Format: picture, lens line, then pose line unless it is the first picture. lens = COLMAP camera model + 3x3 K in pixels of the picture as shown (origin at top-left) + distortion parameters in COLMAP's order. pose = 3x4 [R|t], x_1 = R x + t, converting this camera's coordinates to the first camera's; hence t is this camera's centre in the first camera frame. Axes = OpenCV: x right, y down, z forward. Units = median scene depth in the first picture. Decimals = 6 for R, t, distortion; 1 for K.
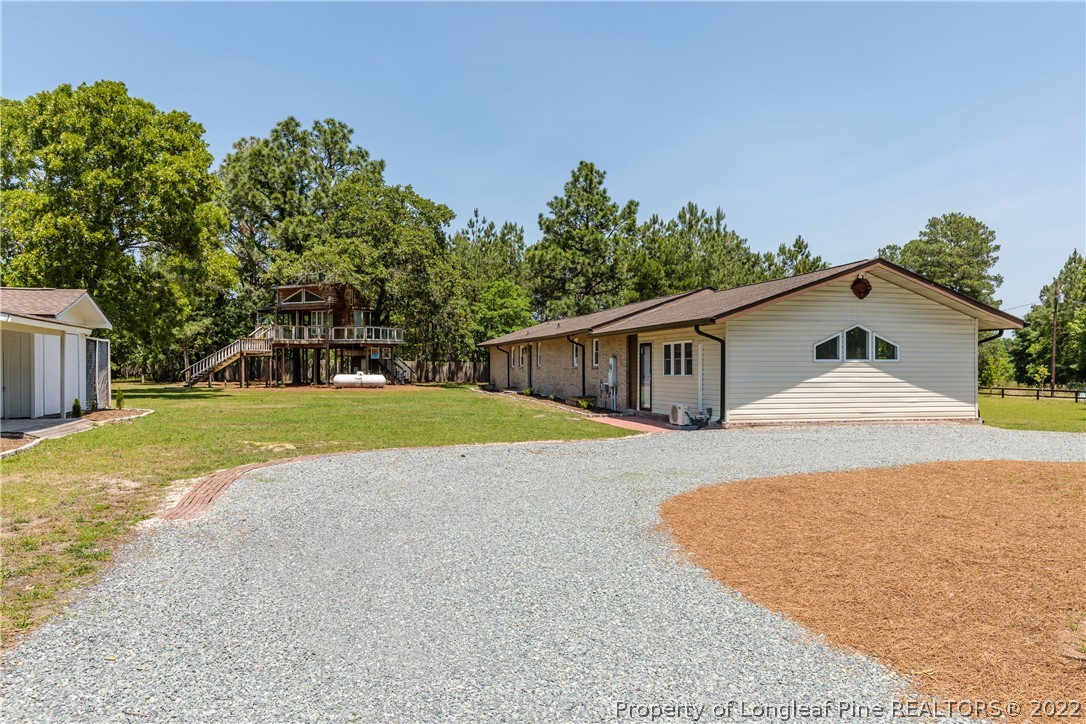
lens RADIAL K [[772.3, 0, 543.0], [0, 772.3, 362.0], [0, 0, 1]] dist [0.002790, -0.003082]
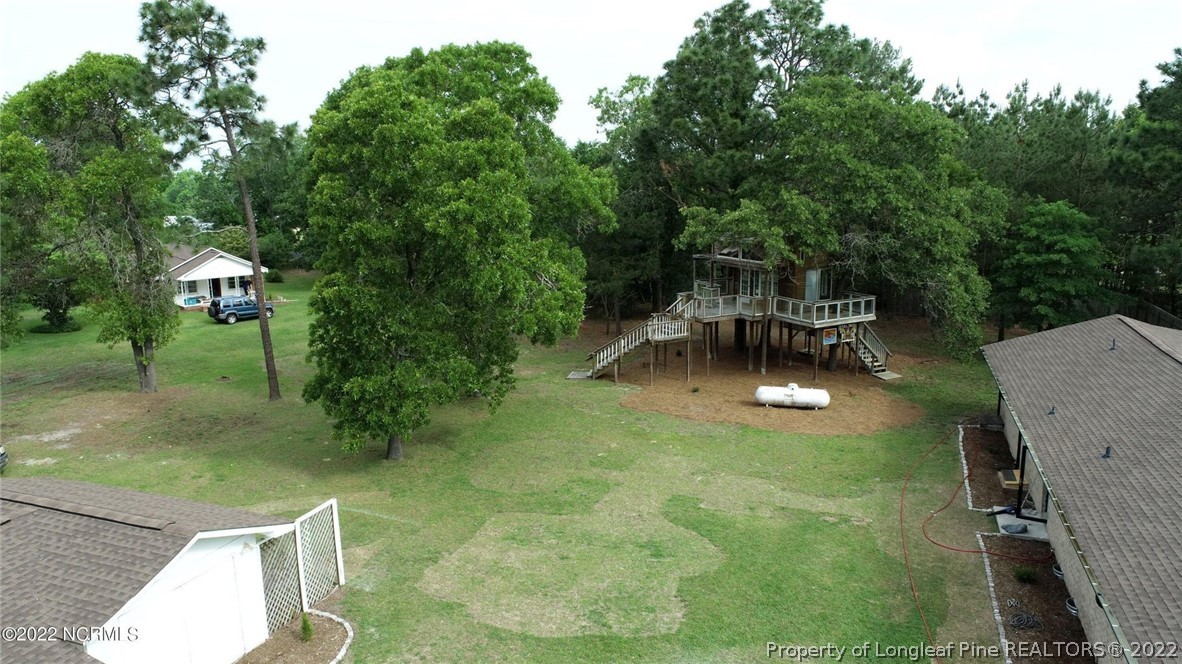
lens RADIAL K [[802.8, 0, 591.0], [0, 802.8, 332.0], [0, 0, 1]] dist [-0.009641, 0.002292]
pose [[0.816343, 0.098263, -0.569147, 0.024543], [0.016616, 0.981018, 0.193205, -0.162768], [0.577328, -0.167179, 0.799214, 0.280285]]
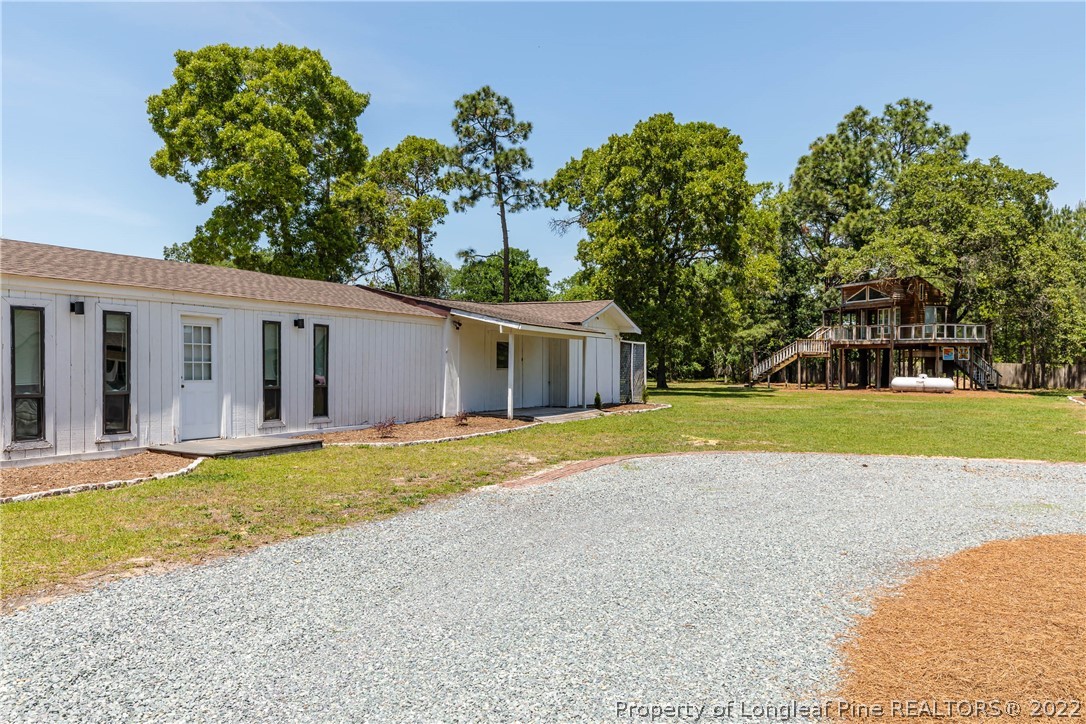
lens RADIAL K [[797.0, 0, 543.0], [0, 797.0, 362.0], [0, 0, 1]] dist [-0.006357, 0.000028]
pose [[0.731222, 0.000122, -0.682140, 0.064569], [-0.002410, 0.999994, -0.002404, 0.001417], [0.682135, 0.003402, 0.731218, 0.019152]]
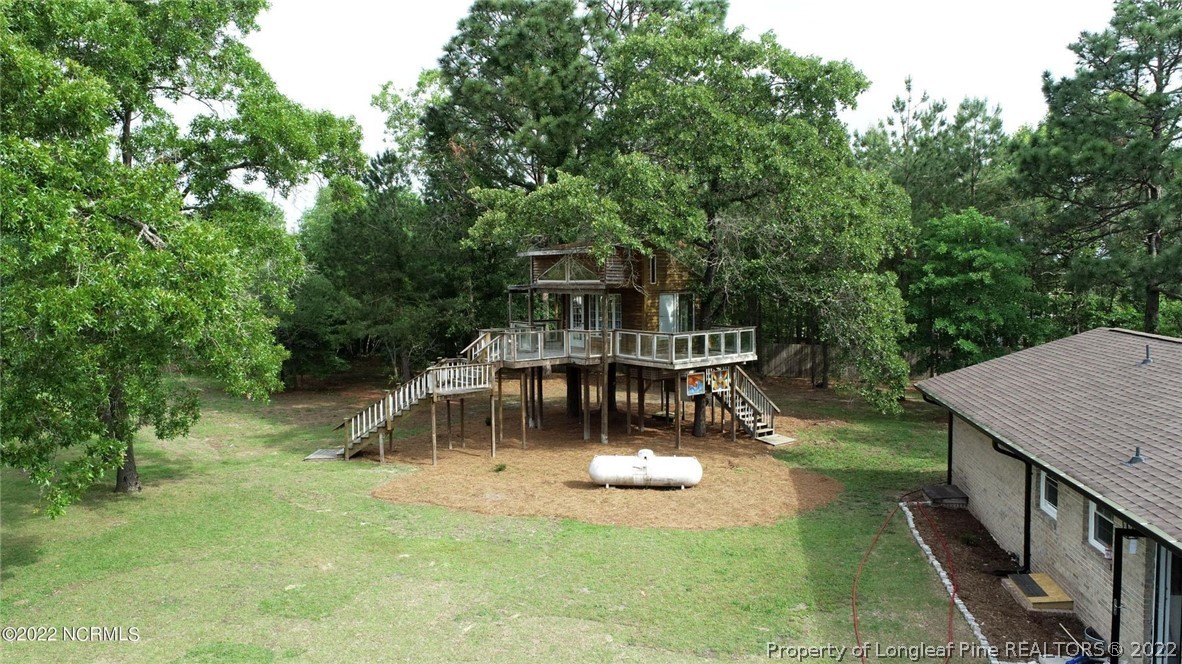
lens RADIAL K [[802.8, 0, 591.0], [0, 802.8, 332.0], [0, 0, 1]] dist [-0.009641, 0.002292]
pose [[0.904827, 0.020115, -0.425303, -0.059718], [0.011098, 0.997430, 0.070786, -0.081906], [0.425634, -0.068769, 0.902279, 0.509804]]
